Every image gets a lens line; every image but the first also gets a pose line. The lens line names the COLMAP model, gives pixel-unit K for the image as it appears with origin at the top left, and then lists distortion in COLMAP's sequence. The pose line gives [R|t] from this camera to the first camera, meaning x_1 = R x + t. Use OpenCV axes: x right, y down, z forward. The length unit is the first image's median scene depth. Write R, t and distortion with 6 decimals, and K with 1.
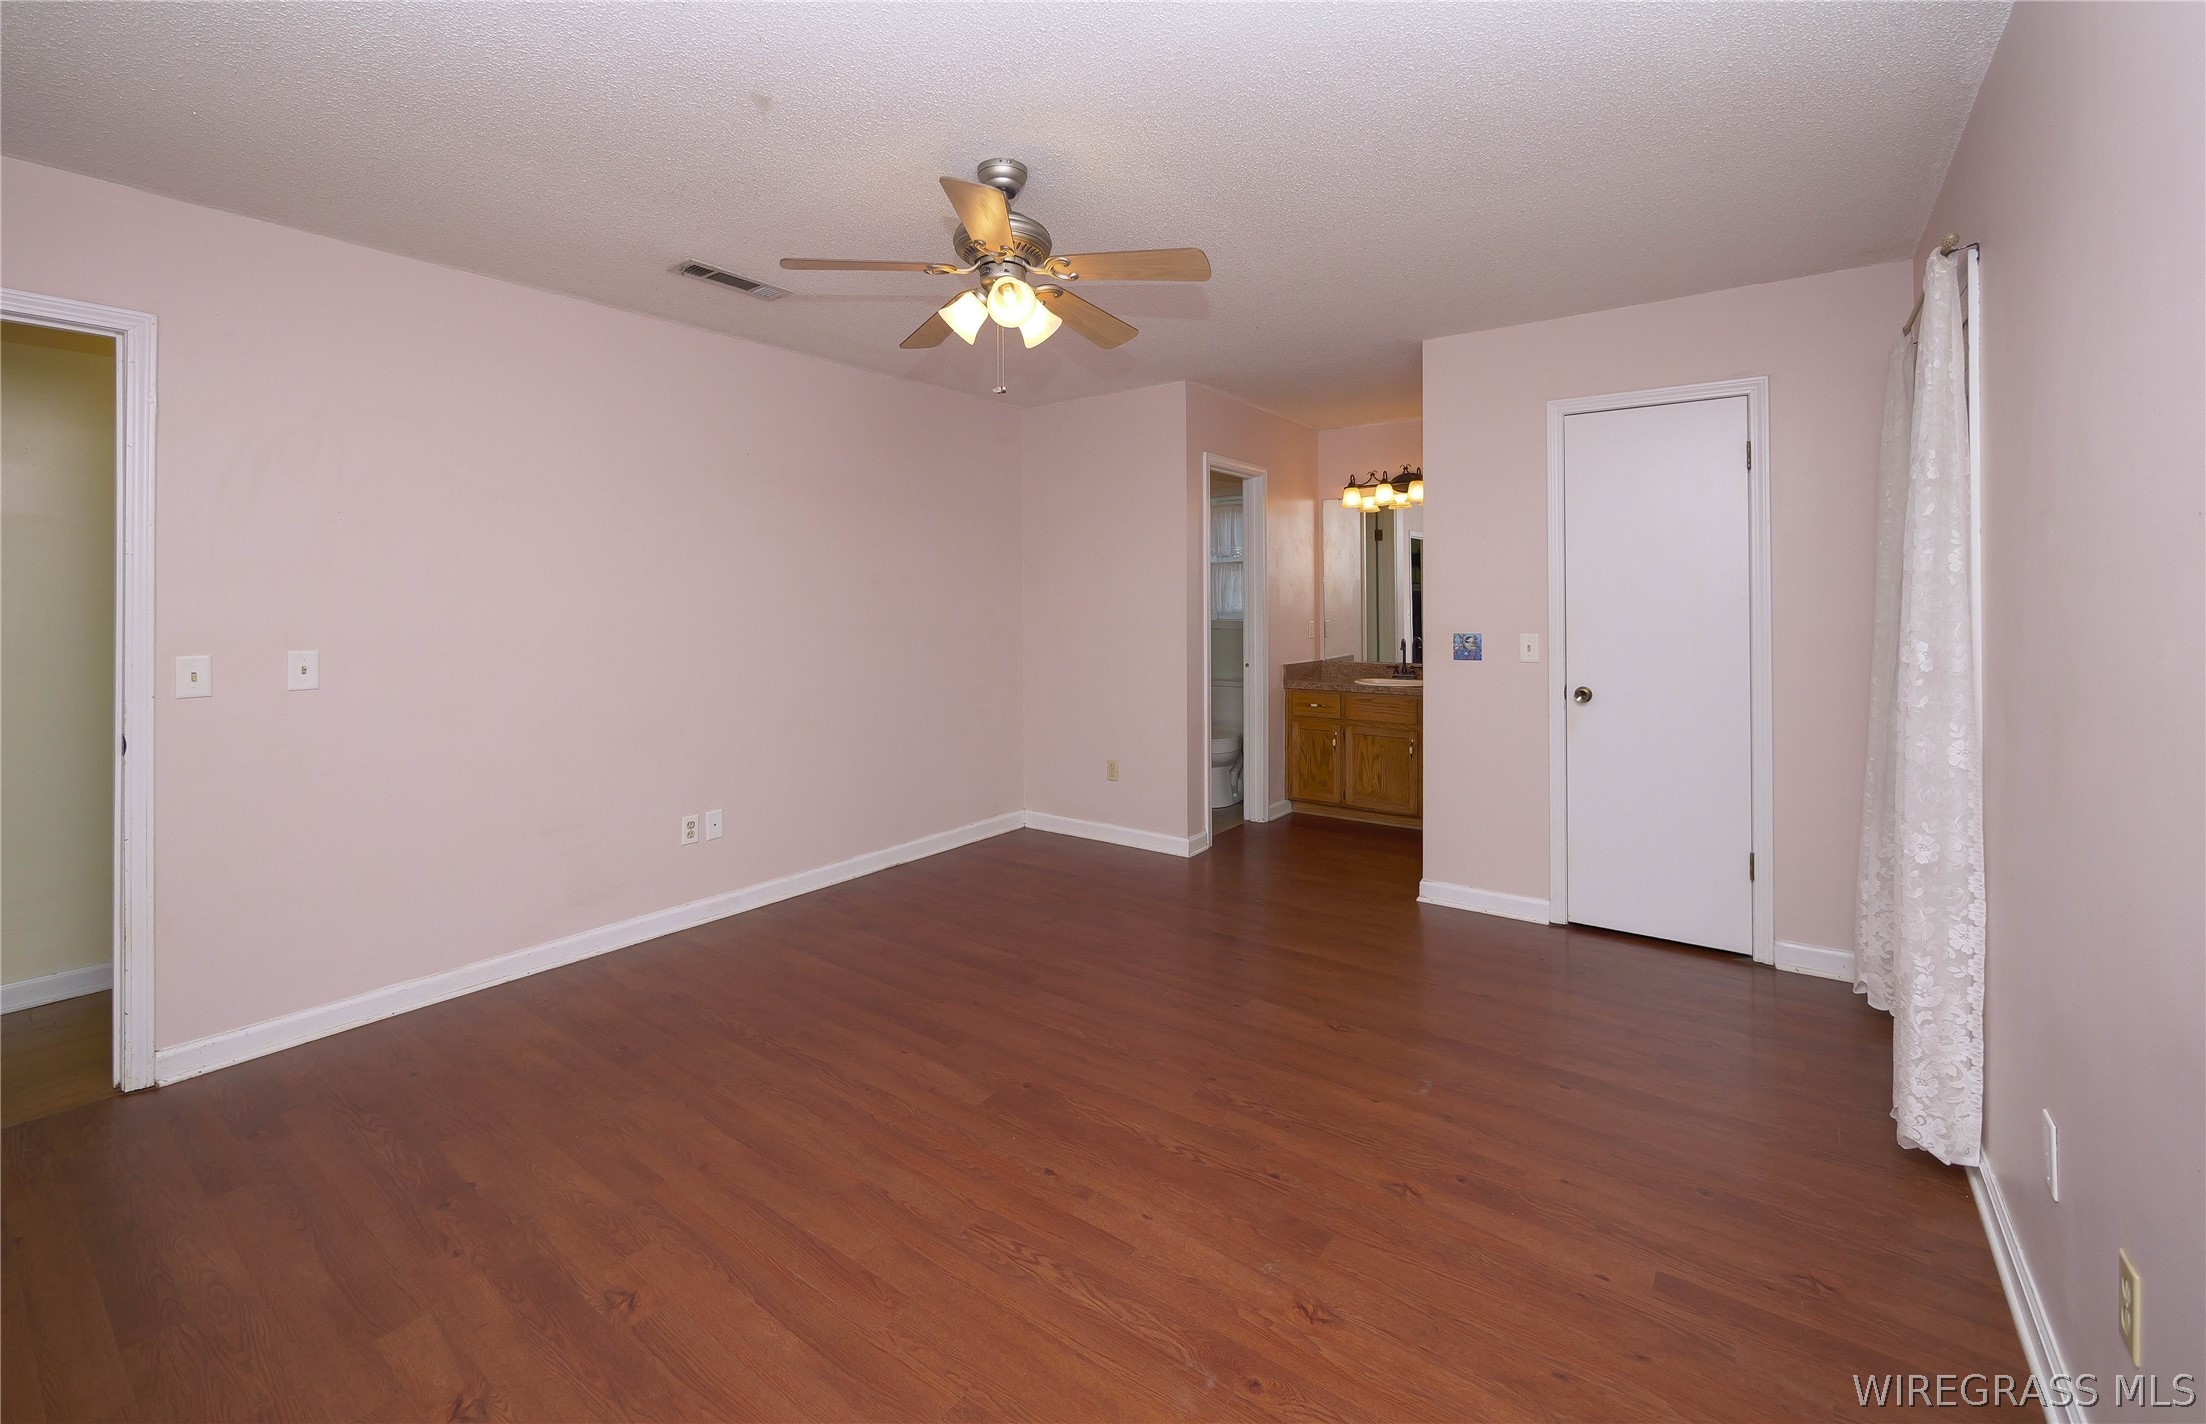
lens RADIAL K [[914.8, 0, 1097.0], [0, 914.8, 592.1], [0, 0, 1]] dist [-0.003423, -0.001036]
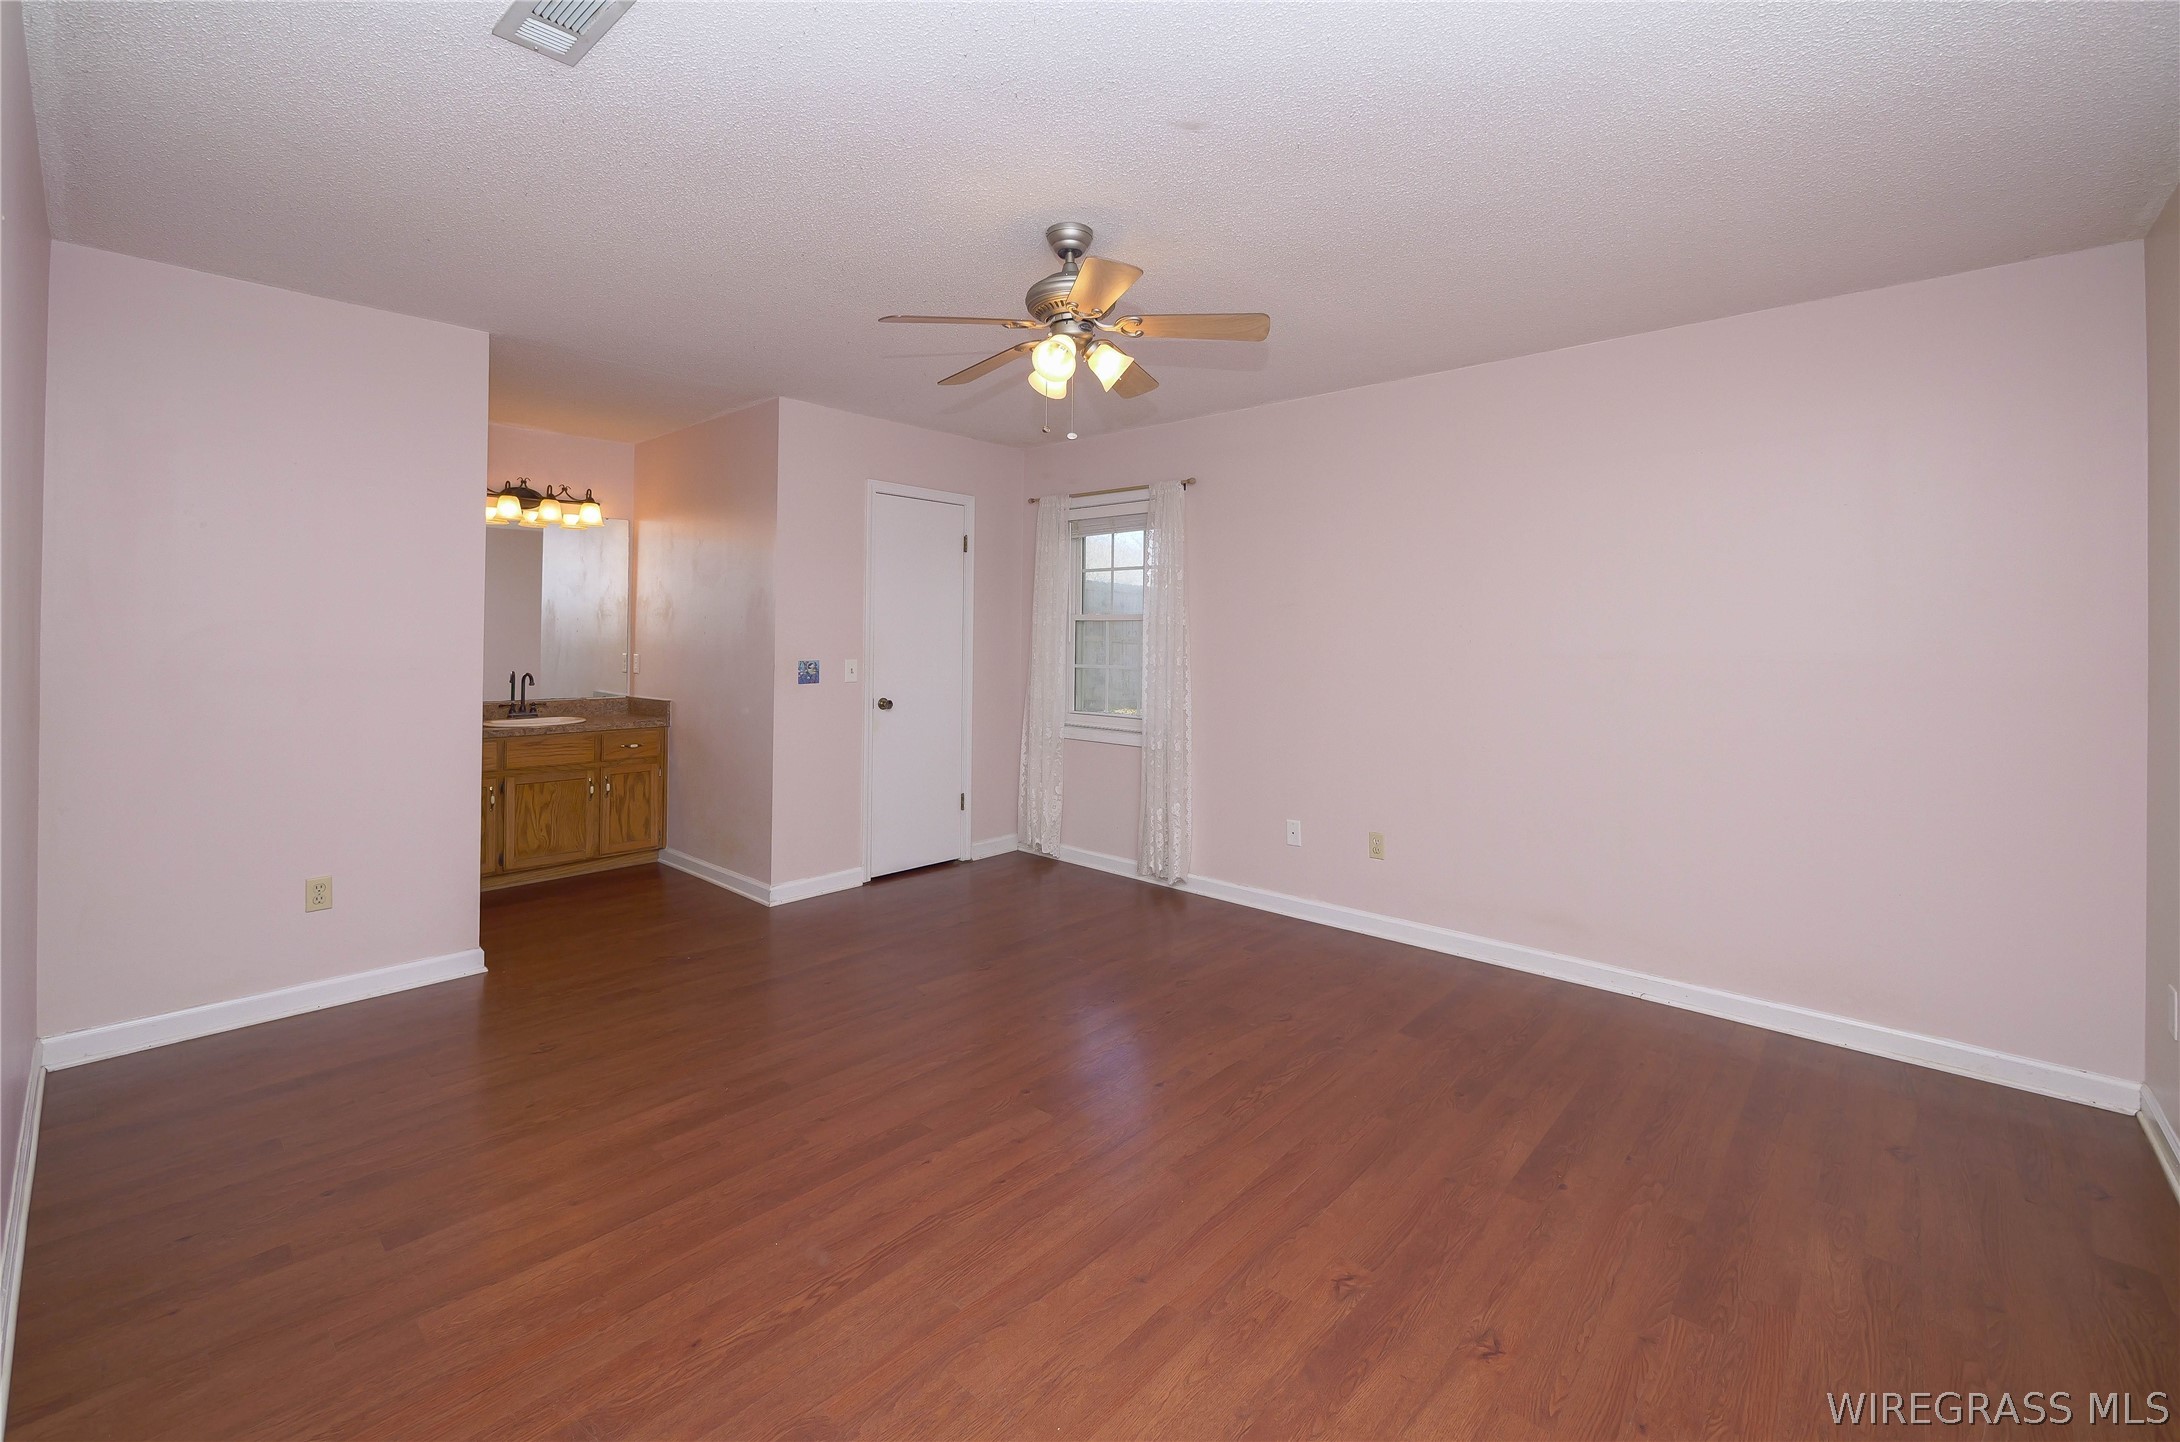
lens RADIAL K [[907.3, 0, 1088.8], [0, 907.3, 626.2], [0, 0, 1]] dist [-0.007042, 0.000270]
pose [[0.094708, 0.016933, 0.995361, -0.760790], [-0.019474, 0.999696, -0.015153, 0.012638], [-0.995315, -0.017949, 0.095009, 0.570844]]
